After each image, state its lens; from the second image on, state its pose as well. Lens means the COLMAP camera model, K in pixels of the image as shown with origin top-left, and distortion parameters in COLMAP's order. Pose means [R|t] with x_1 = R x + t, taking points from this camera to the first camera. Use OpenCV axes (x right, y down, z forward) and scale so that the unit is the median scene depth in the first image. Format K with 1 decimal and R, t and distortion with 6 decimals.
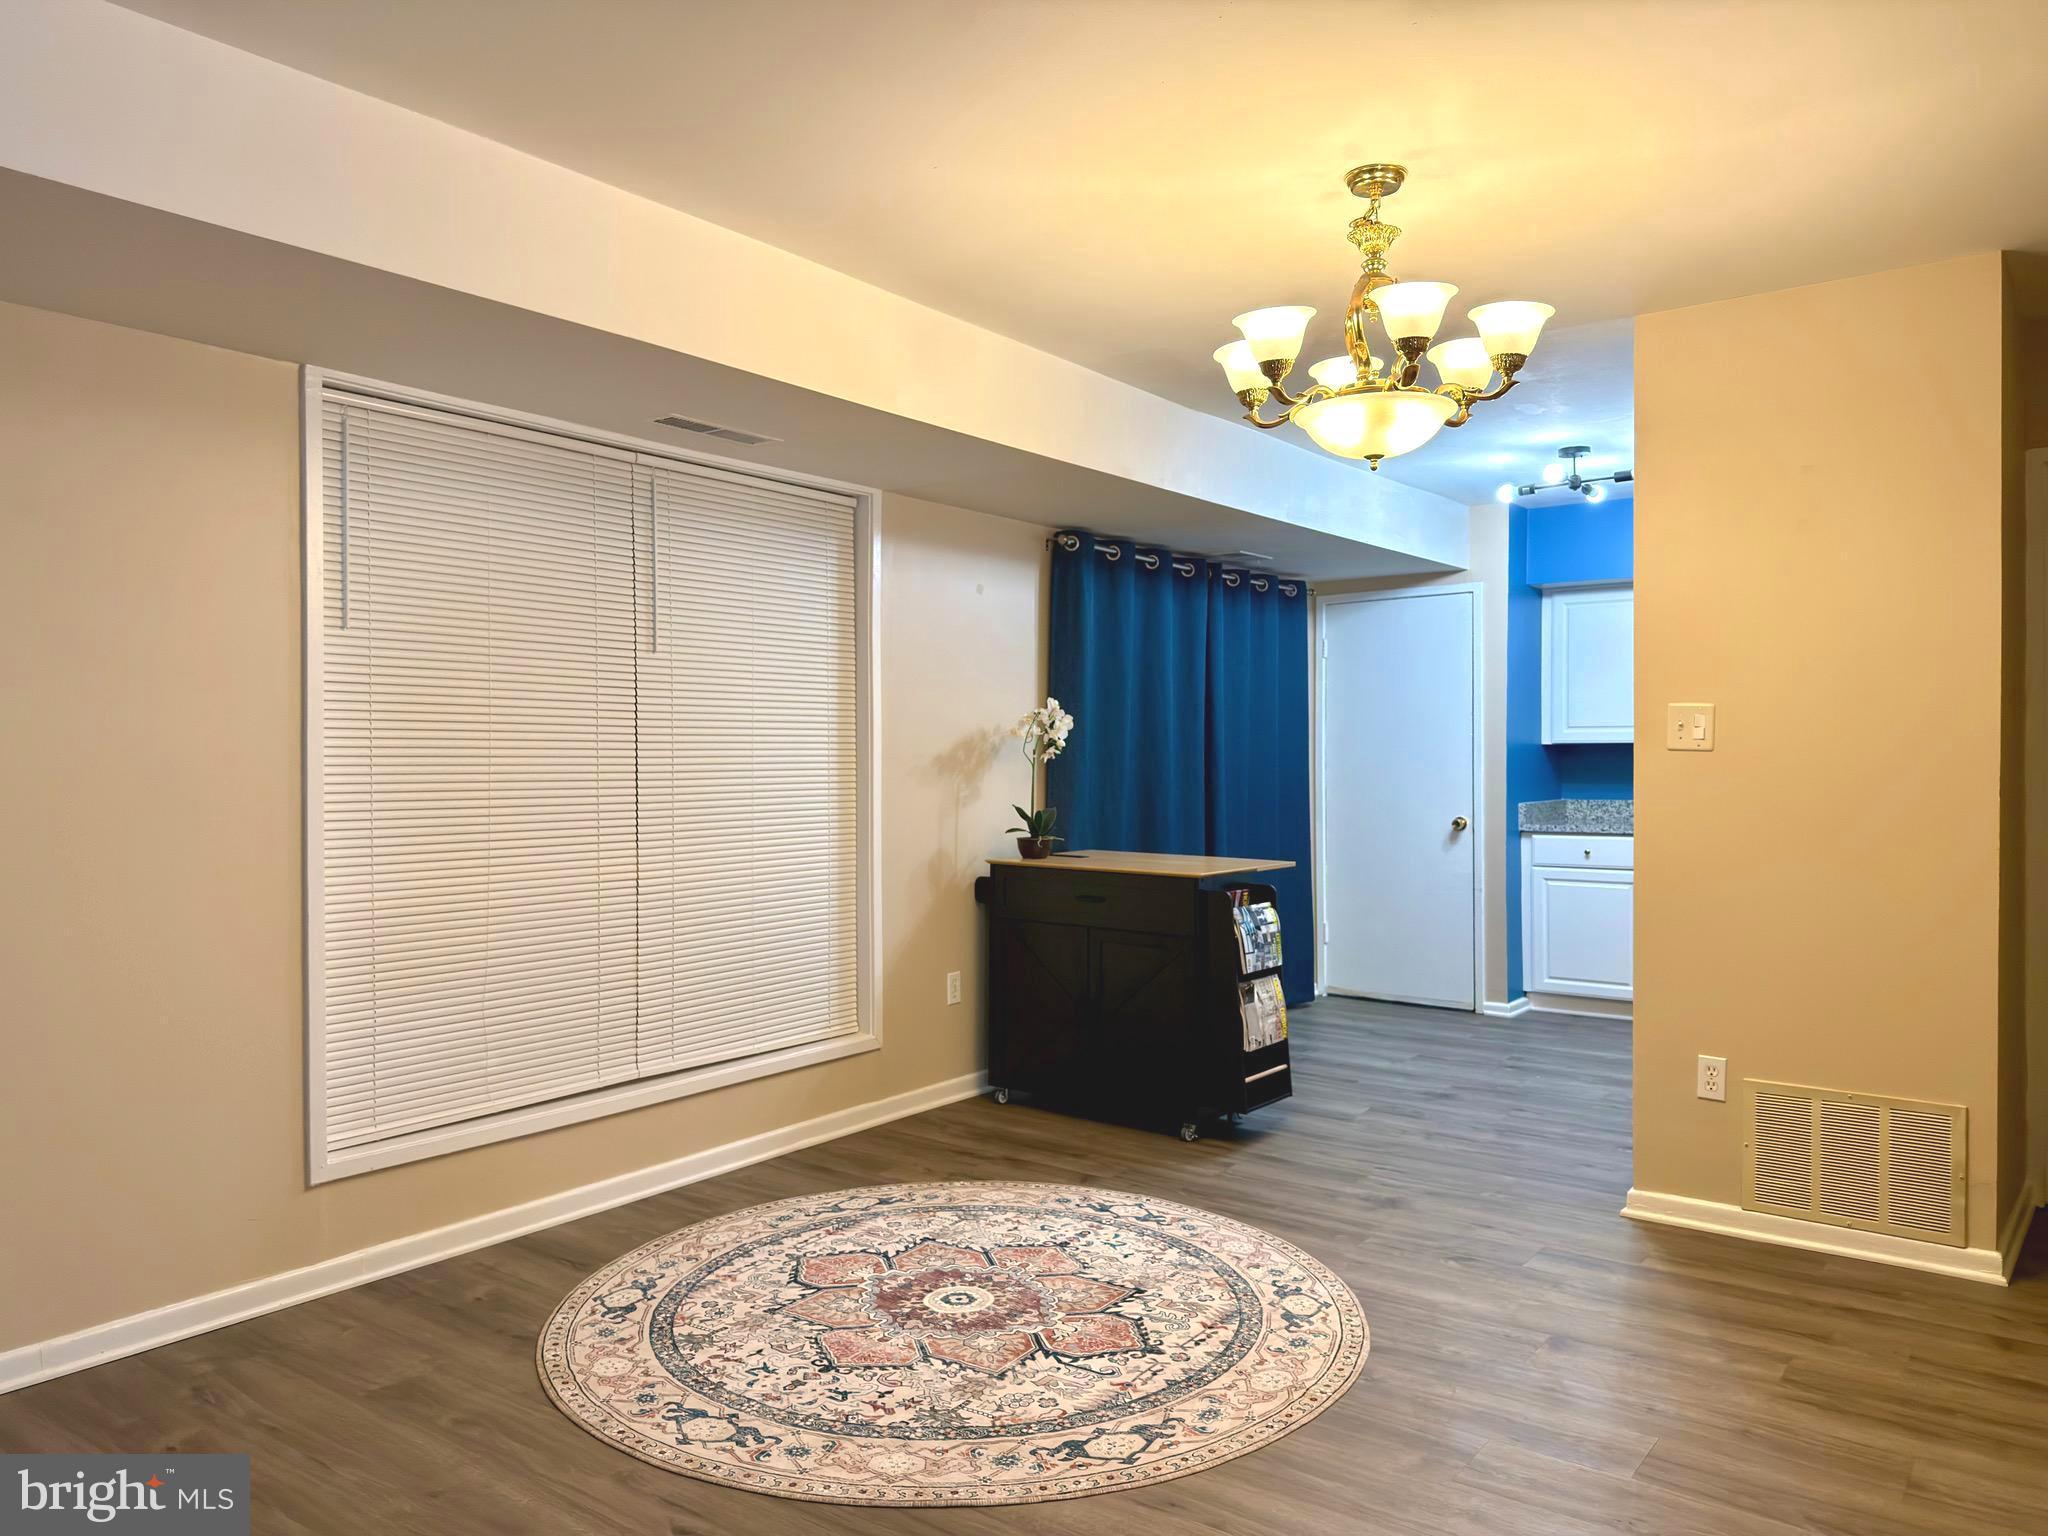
lens RADIAL K [[1429.3, 0, 1010.0], [0, 1429.3, 763.9], [0, 0, 1]] dist [0.030205, -0.039159]
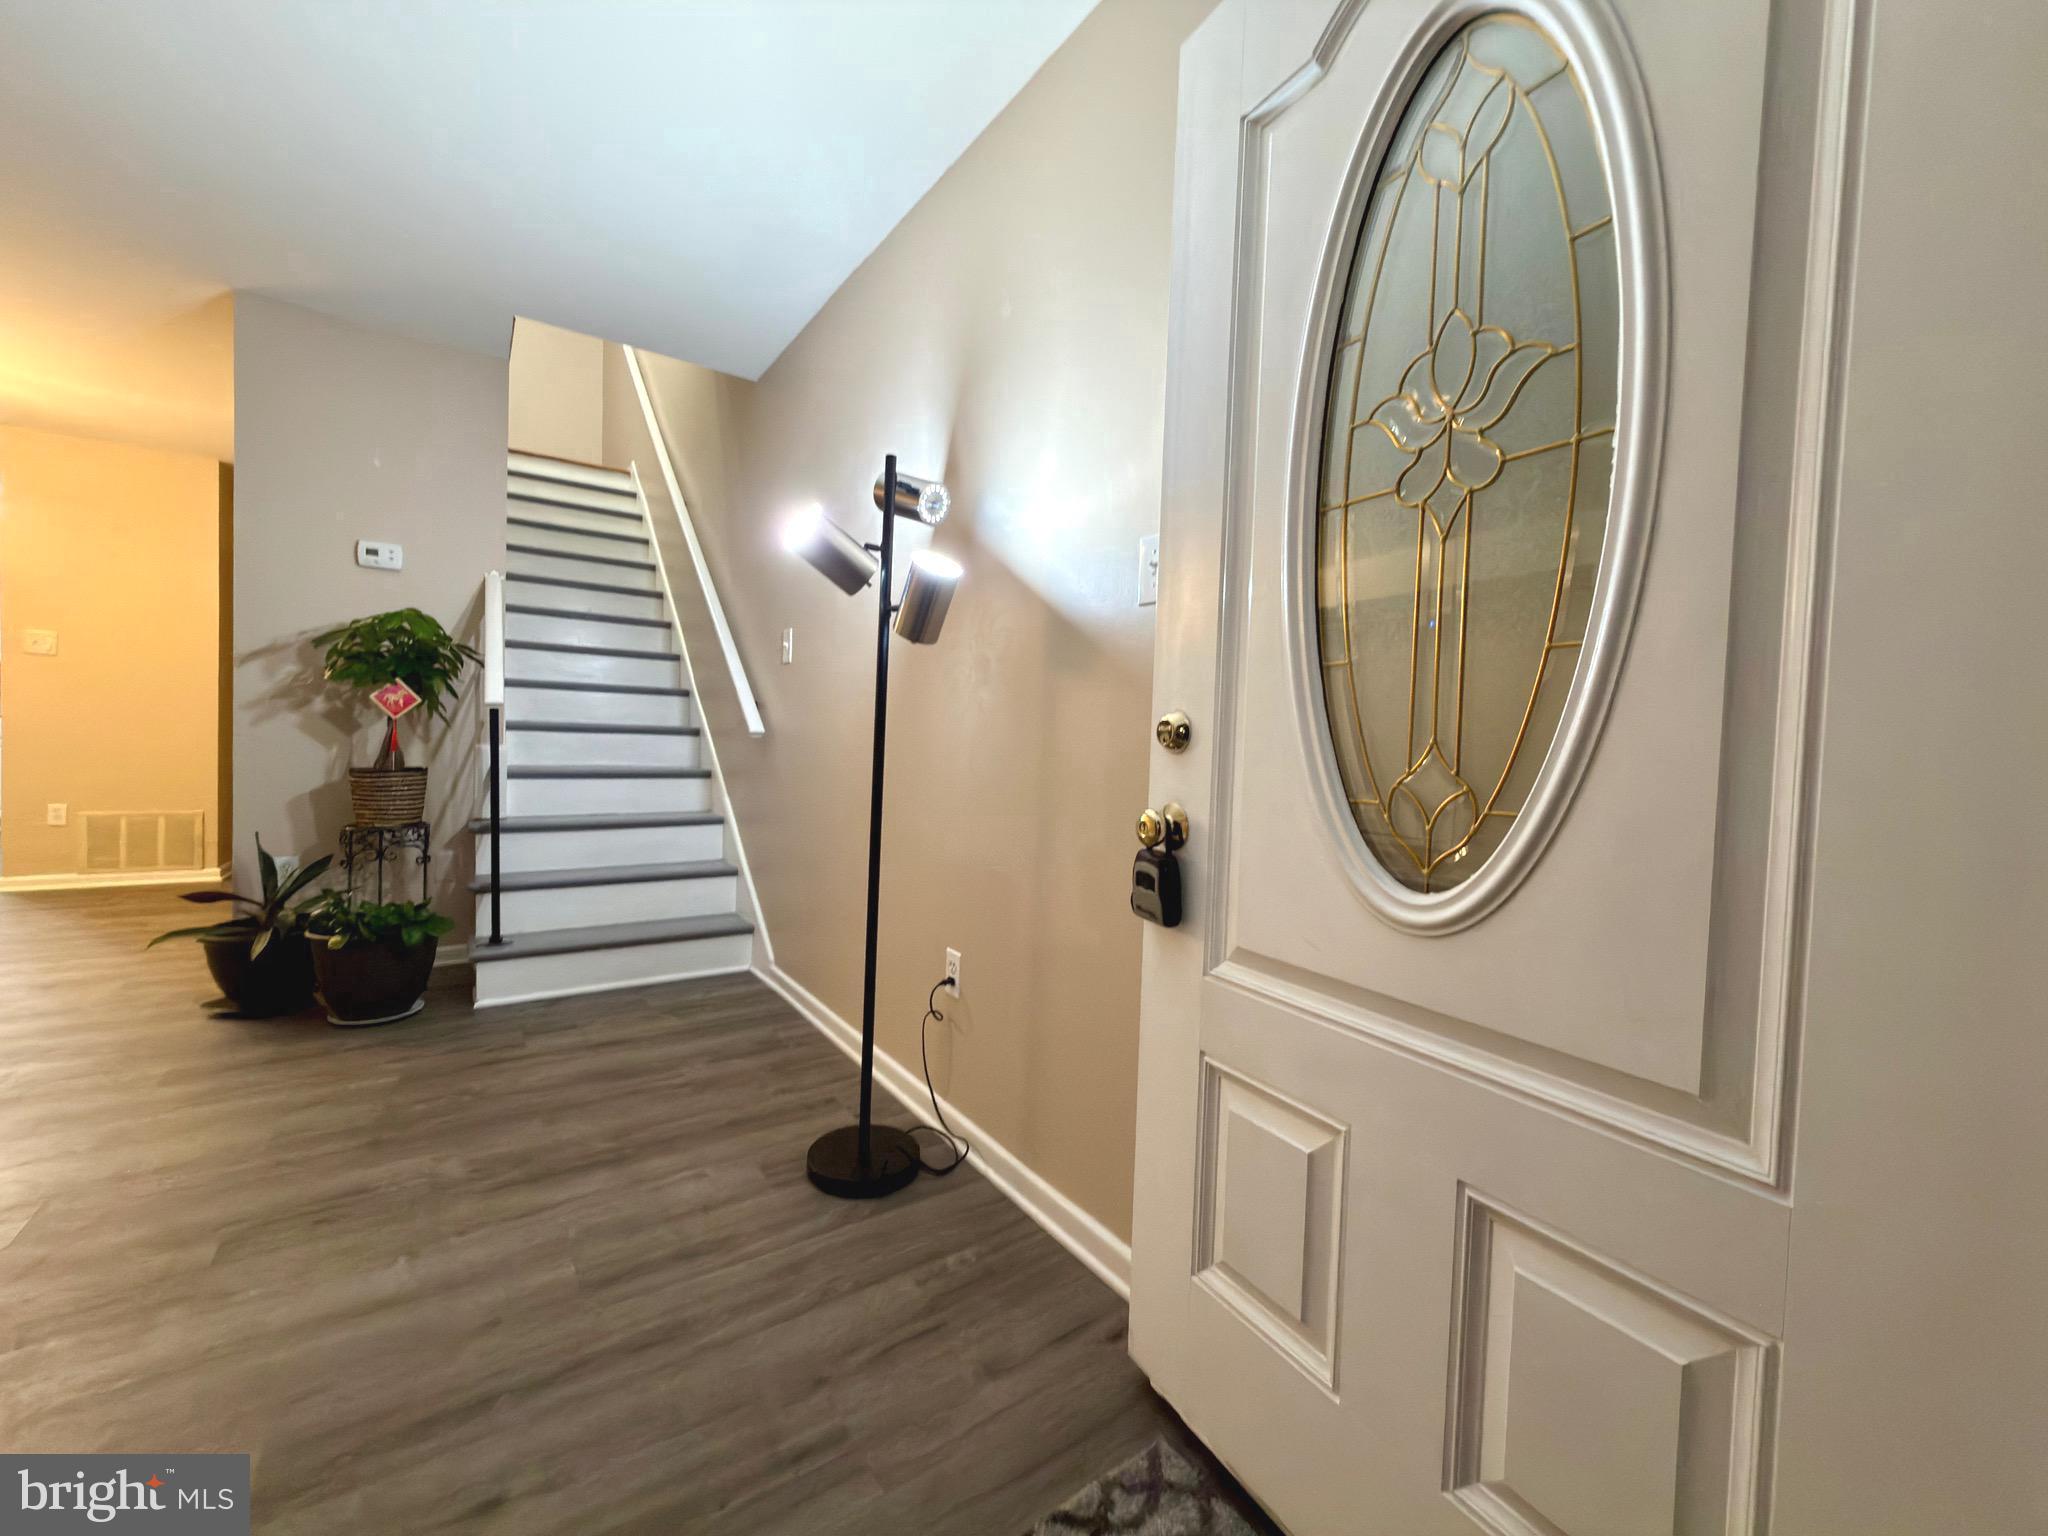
lens RADIAL K [[817.6, 0, 1028.4], [0, 817.6, 764.2], [0, 0, 1]] dist [-0.000537, 0.000211]
pose [[0.289199, -0.022933, 0.956994, -0.270283], [-0.032259, 0.998912, 0.033686, 0.075129], [-0.956725, -0.040613, 0.288145, -0.791148]]
